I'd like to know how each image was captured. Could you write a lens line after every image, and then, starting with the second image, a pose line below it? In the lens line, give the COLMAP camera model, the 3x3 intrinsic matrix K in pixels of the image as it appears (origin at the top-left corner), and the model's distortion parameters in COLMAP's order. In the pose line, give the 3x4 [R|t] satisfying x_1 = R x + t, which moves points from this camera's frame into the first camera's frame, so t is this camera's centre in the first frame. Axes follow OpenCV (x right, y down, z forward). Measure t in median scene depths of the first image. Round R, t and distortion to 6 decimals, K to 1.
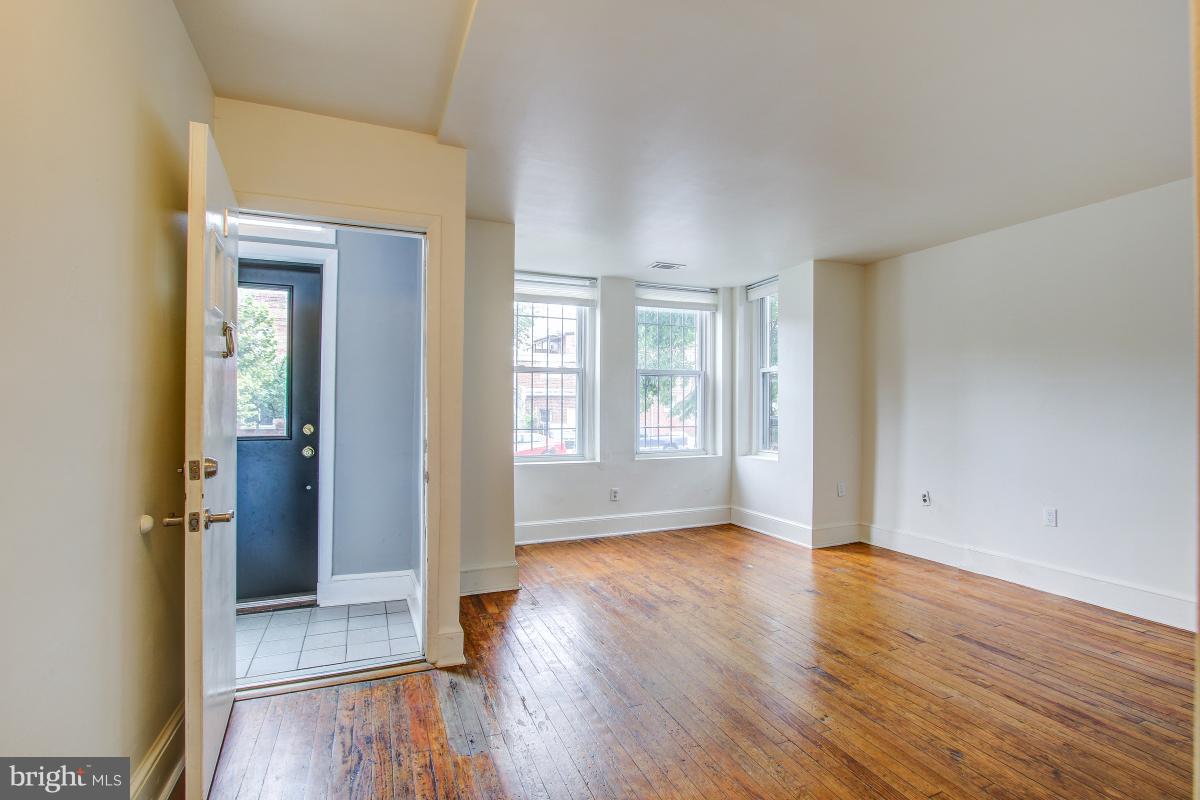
lens RADIAL K [[568.8, 0, 645.8], [0, 568.8, 408.5], [0, 0, 1]] dist [-0.018276, 0.001295]
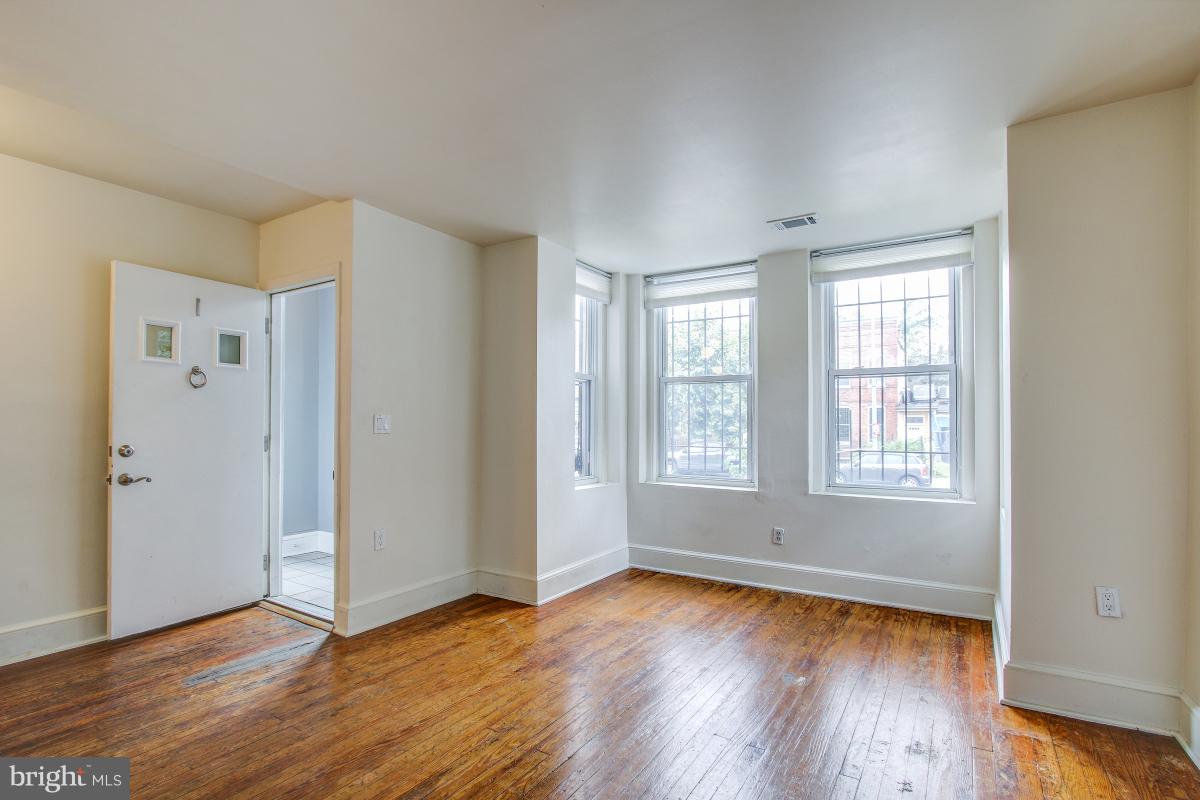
lens RADIAL K [[568.8, 0, 574.3], [0, 568.8, 422.3], [0, 0, 1]] dist [-0.018276, 0.001295]
pose [[0.538909, 0.002038, -0.842362, 0.461900], [-0.000784, 0.999998, 0.001917, -0.003775], [0.842364, -0.000373, 0.538909, 0.370862]]
